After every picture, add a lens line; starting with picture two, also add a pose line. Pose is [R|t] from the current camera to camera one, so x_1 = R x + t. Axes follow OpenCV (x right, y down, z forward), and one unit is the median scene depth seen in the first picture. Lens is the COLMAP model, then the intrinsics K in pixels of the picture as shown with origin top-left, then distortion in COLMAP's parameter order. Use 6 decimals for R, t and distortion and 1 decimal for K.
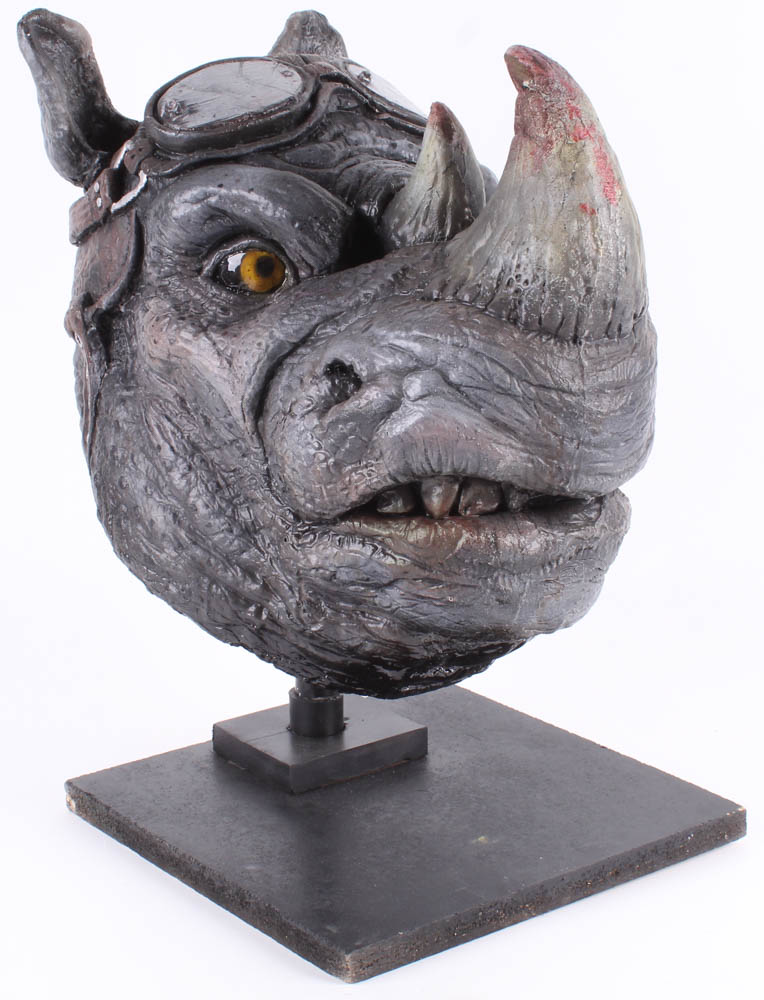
lens RADIAL K [[1976.9, 0, 383.7], [0, 1976.9, 482.0], [0, 0, 1]] dist [-0.016708, -0.058046]
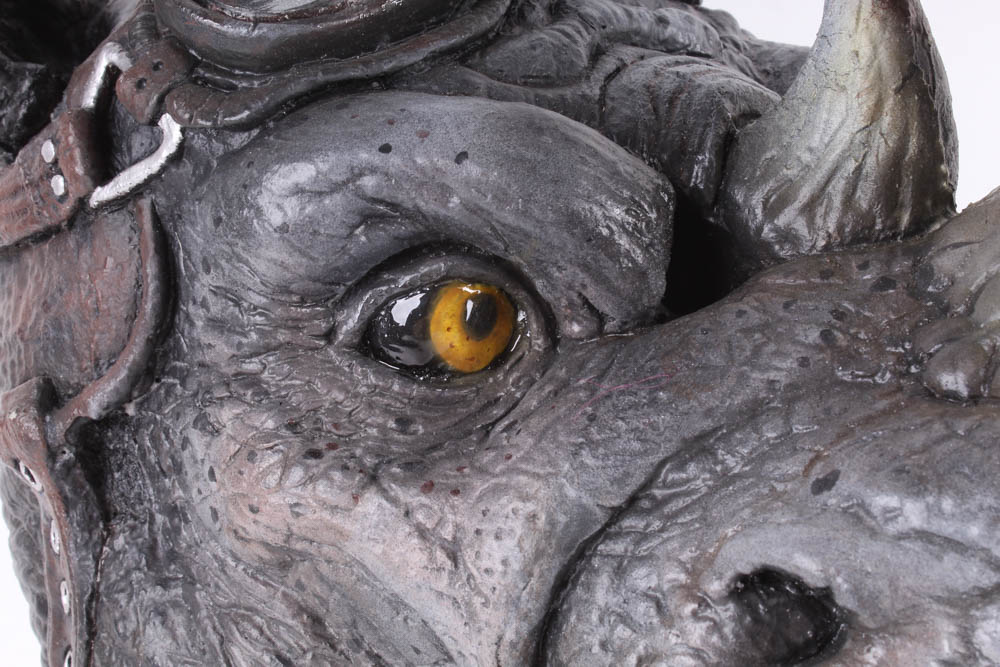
lens RADIAL K [[1727.6, 0, 498.9], [0, 1727.6, 352.5], [0, 0, 1]] dist [0.003086, 0.048298]
pose [[0.966059, -0.102250, 0.237225, -0.154501], [0.086535, 0.993364, 0.075764, -0.133634], [-0.243397, -0.052664, 0.968496, 0.632348]]
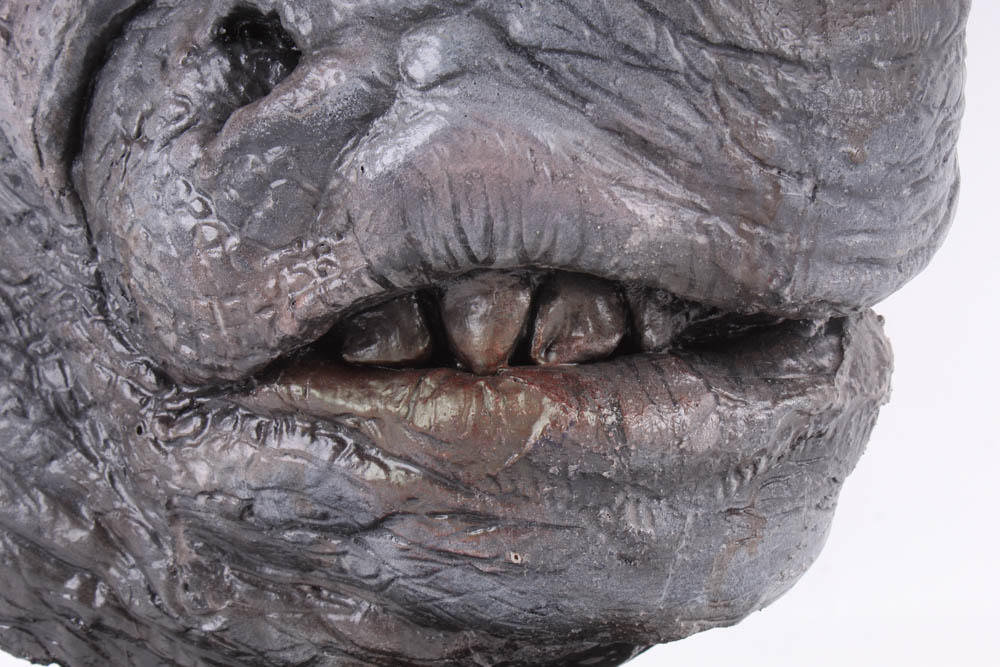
lens RADIAL K [[2175.1, 0, 500.0], [0, 2175.1, 333.5], [0, 0, 1]] dist [0.036398, 0.067678]
pose [[0.997913, -0.017327, 0.062198, 0.001491], [0.018531, 0.999651, -0.018842, 0.018244], [-0.061850, 0.019955, 0.997886, 0.504385]]
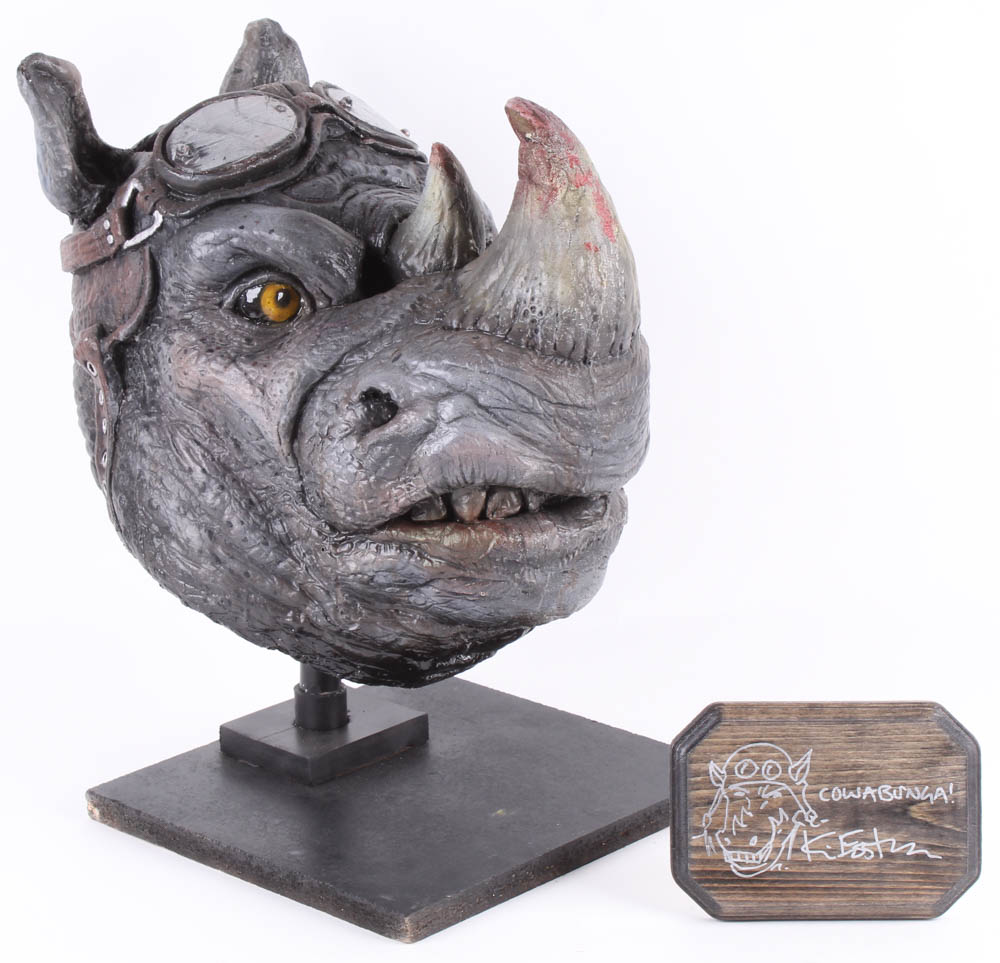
lens RADIAL K [[2897.9, 0, 500.0], [0, 2897.9, 481.5], [0, 0, 1]] dist [-0.000992, 0.776095]
pose [[0.985318, -0.063270, 0.158570, -0.206035], [0.057404, 0.997496, 0.041309, -0.069334], [-0.160787, -0.031600, 0.986483, -0.600302]]
